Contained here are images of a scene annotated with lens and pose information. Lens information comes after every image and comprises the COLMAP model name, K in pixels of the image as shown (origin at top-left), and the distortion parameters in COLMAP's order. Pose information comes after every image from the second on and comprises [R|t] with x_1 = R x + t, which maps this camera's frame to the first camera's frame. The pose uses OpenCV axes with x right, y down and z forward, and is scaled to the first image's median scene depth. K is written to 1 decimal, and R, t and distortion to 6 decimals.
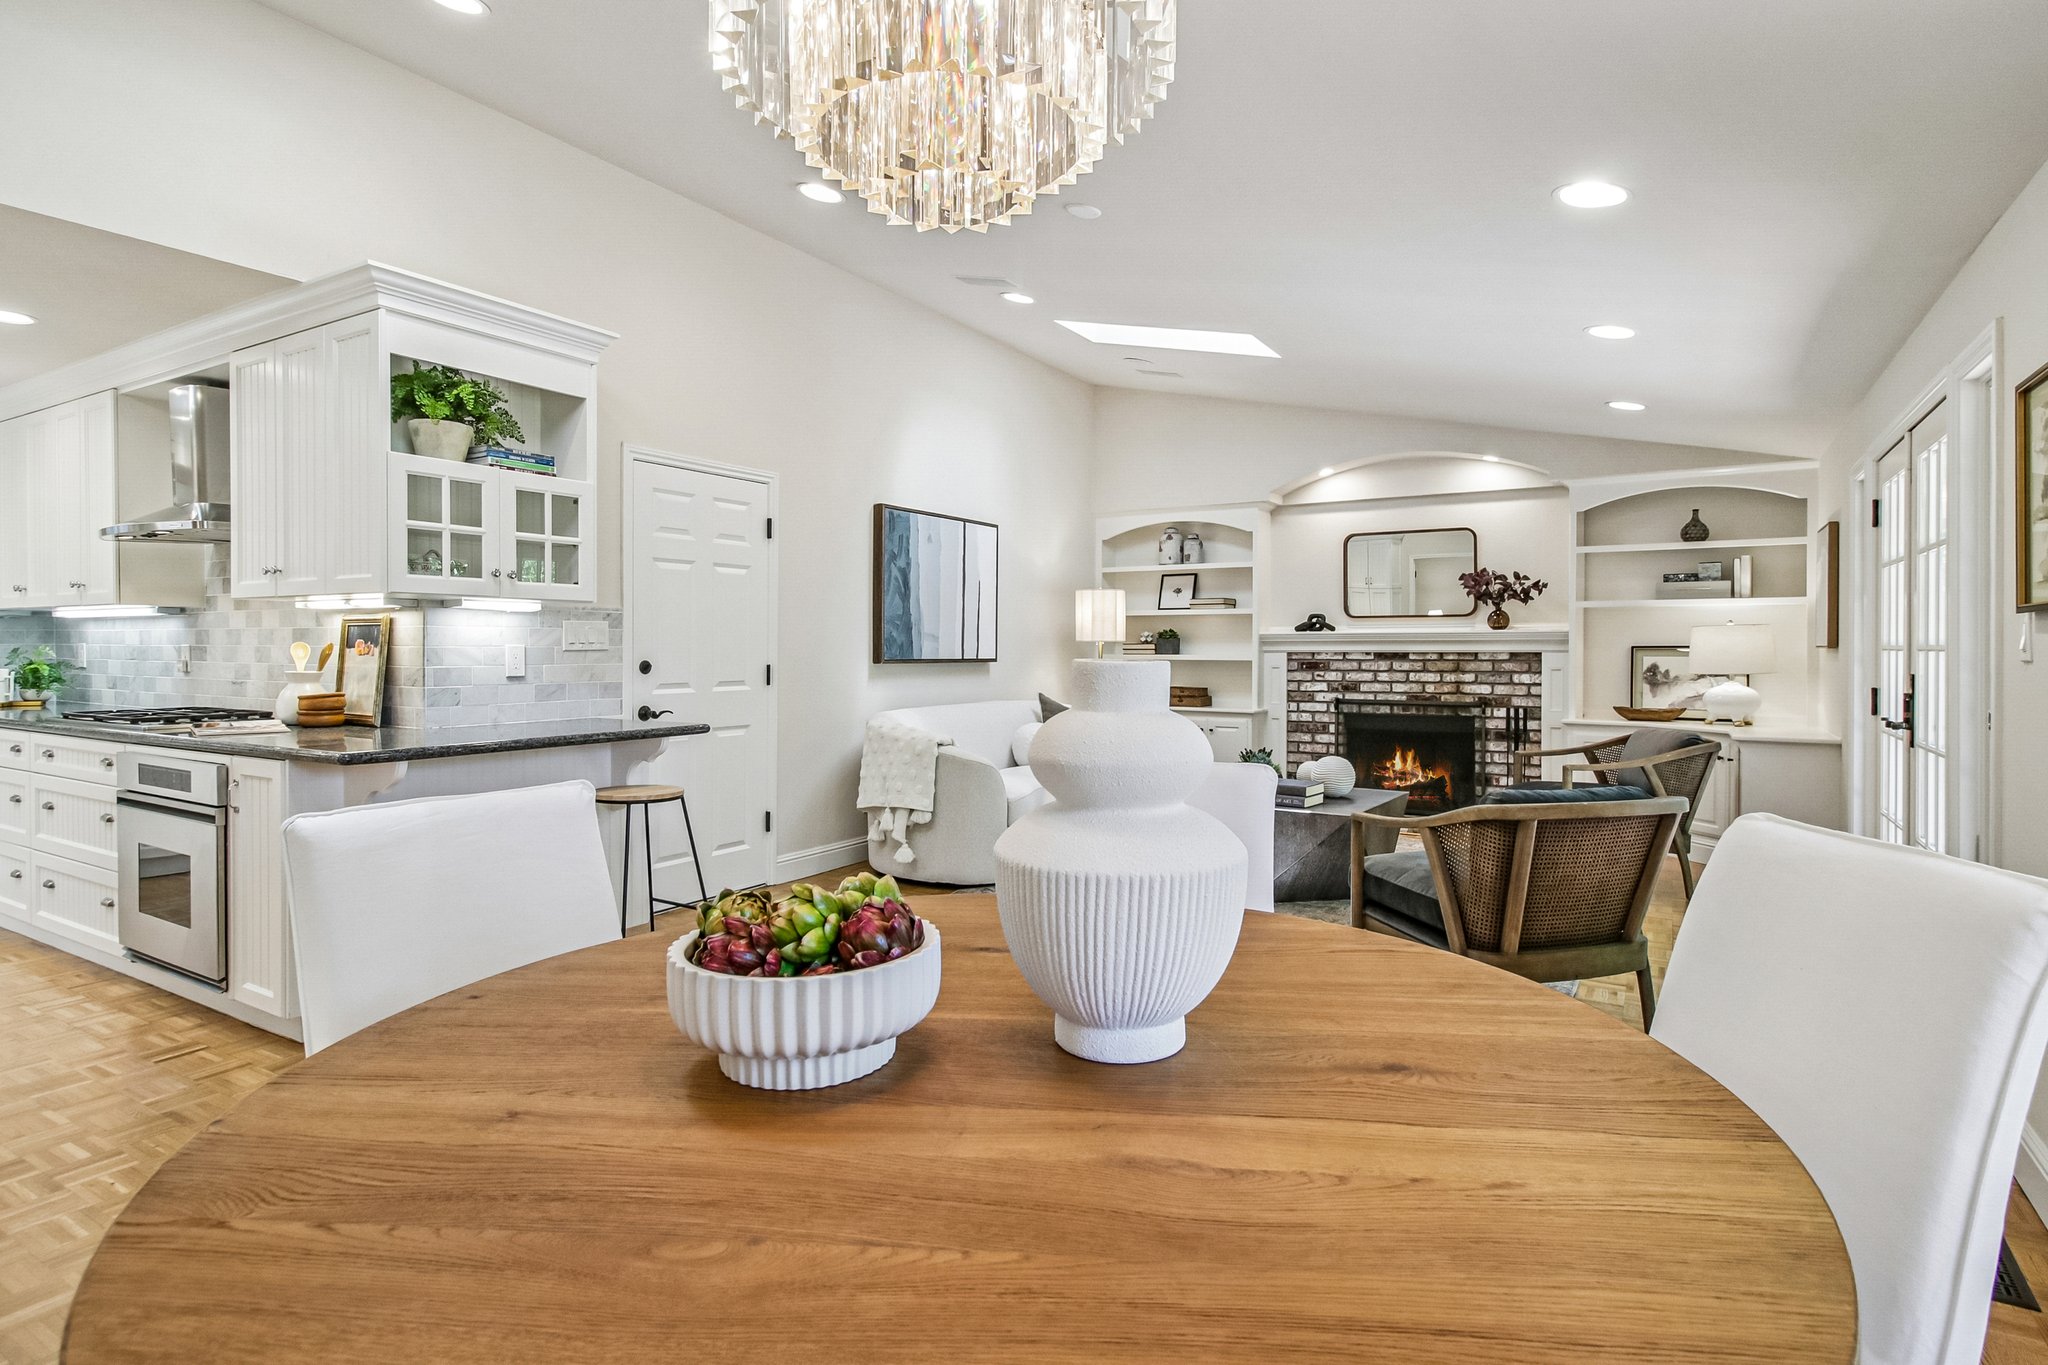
lens RADIAL K [[1045.4, 0, 1030.0], [0, 1045.4, 667.7], [0, 0, 1]] dist [0.017258, -0.010334]
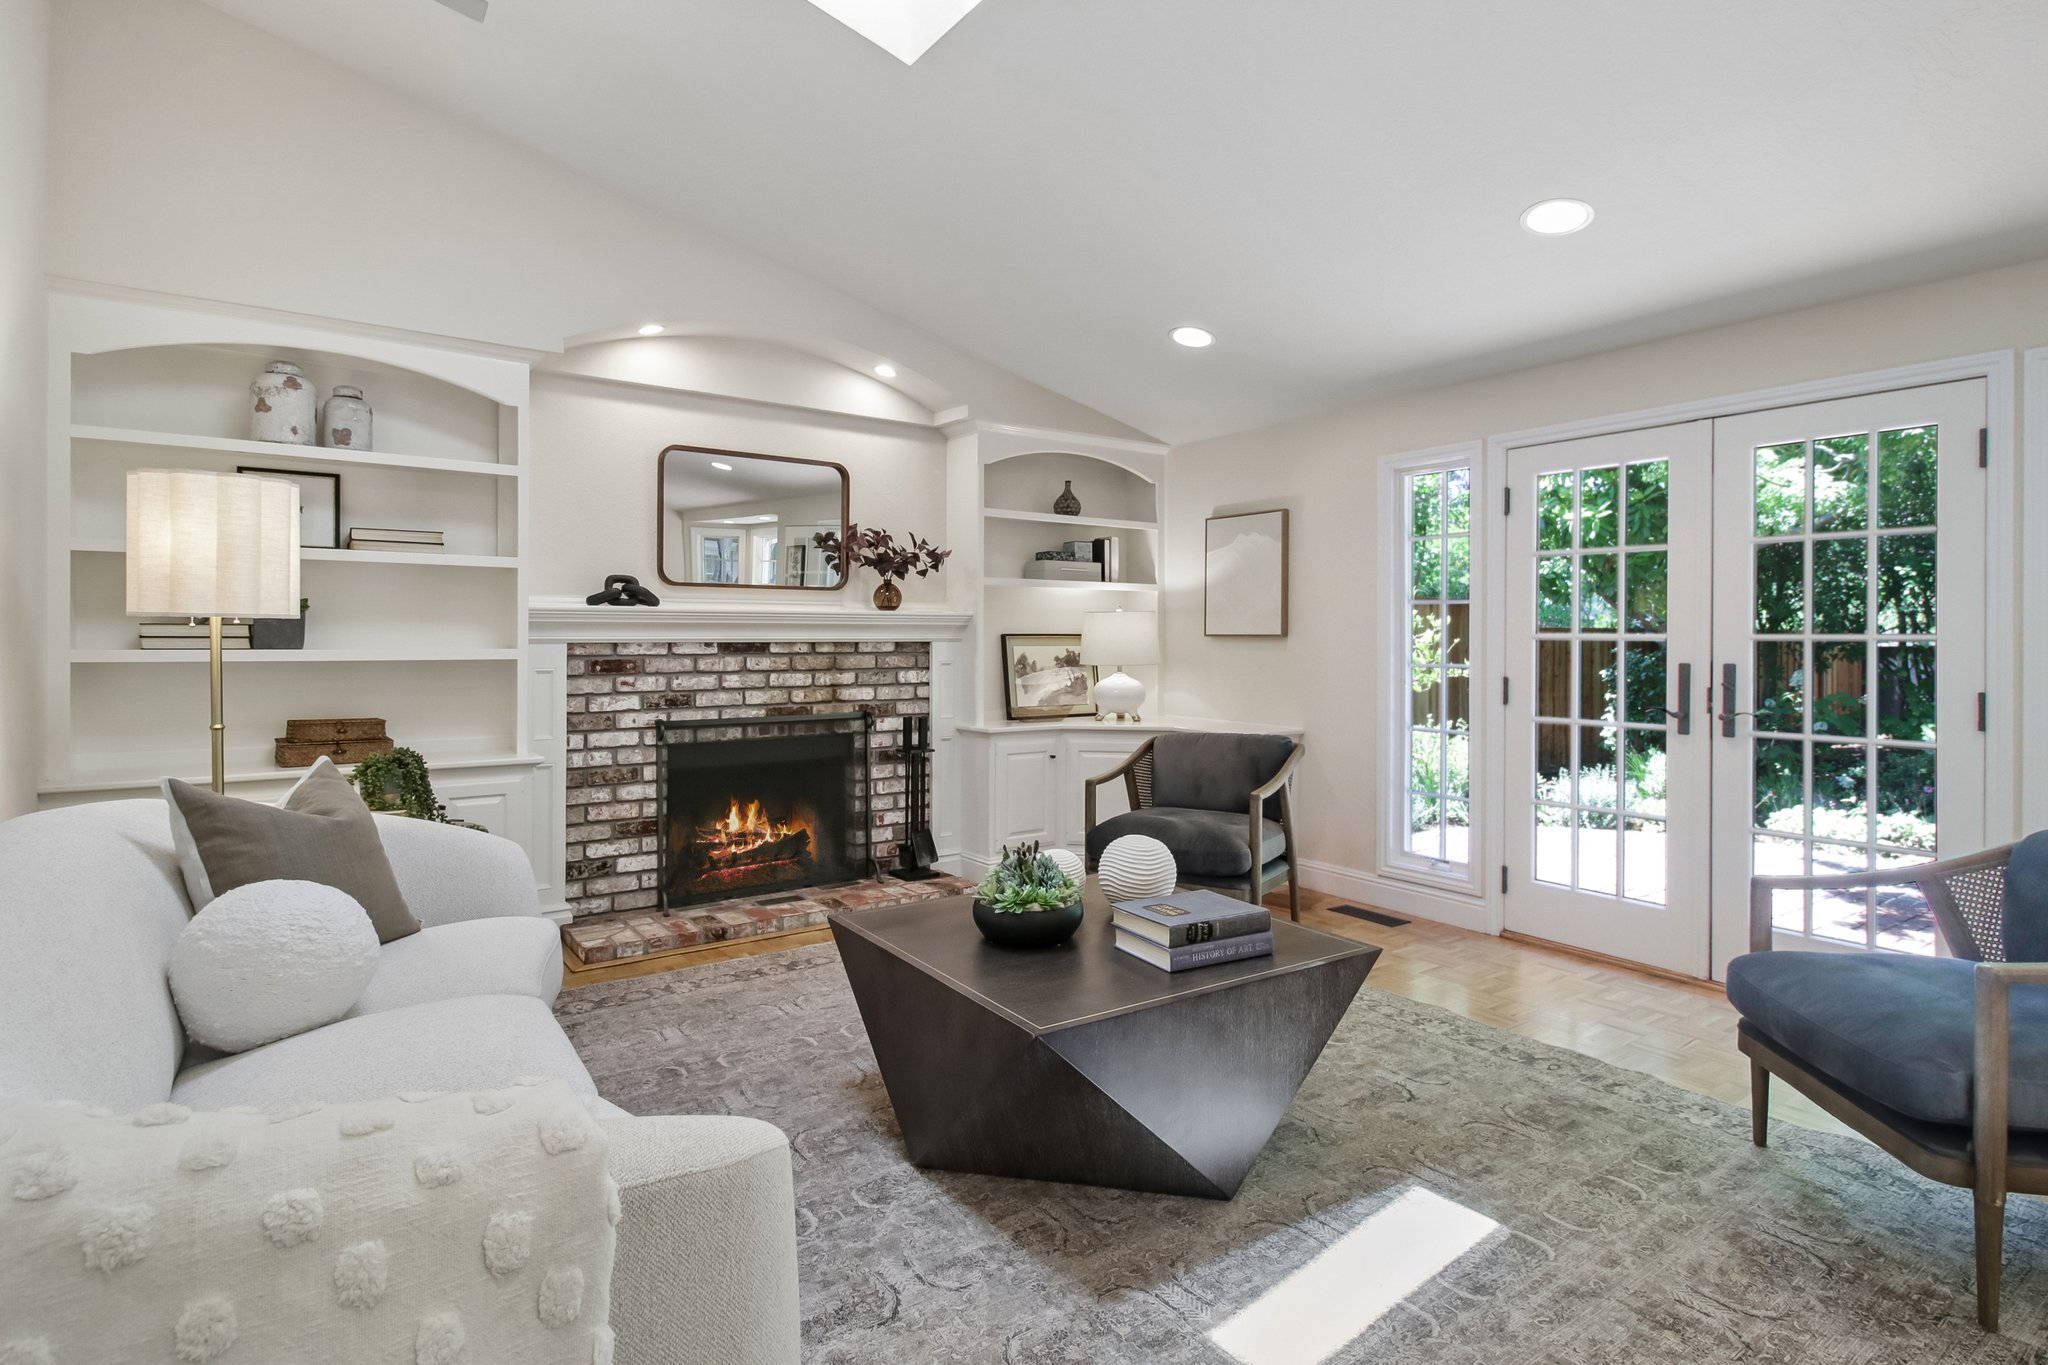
lens RADIAL K [[1045.4, 0, 1036.0], [0, 1045.4, 645.3], [0, 0, 1]] dist [0.017258, -0.010334]
pose [[0.392347, -0.013100, 0.919724, -0.169761], [0.009310, 0.999904, 0.010271, -0.017888], [-0.919770, 0.004533, 0.392432, 0.595505]]
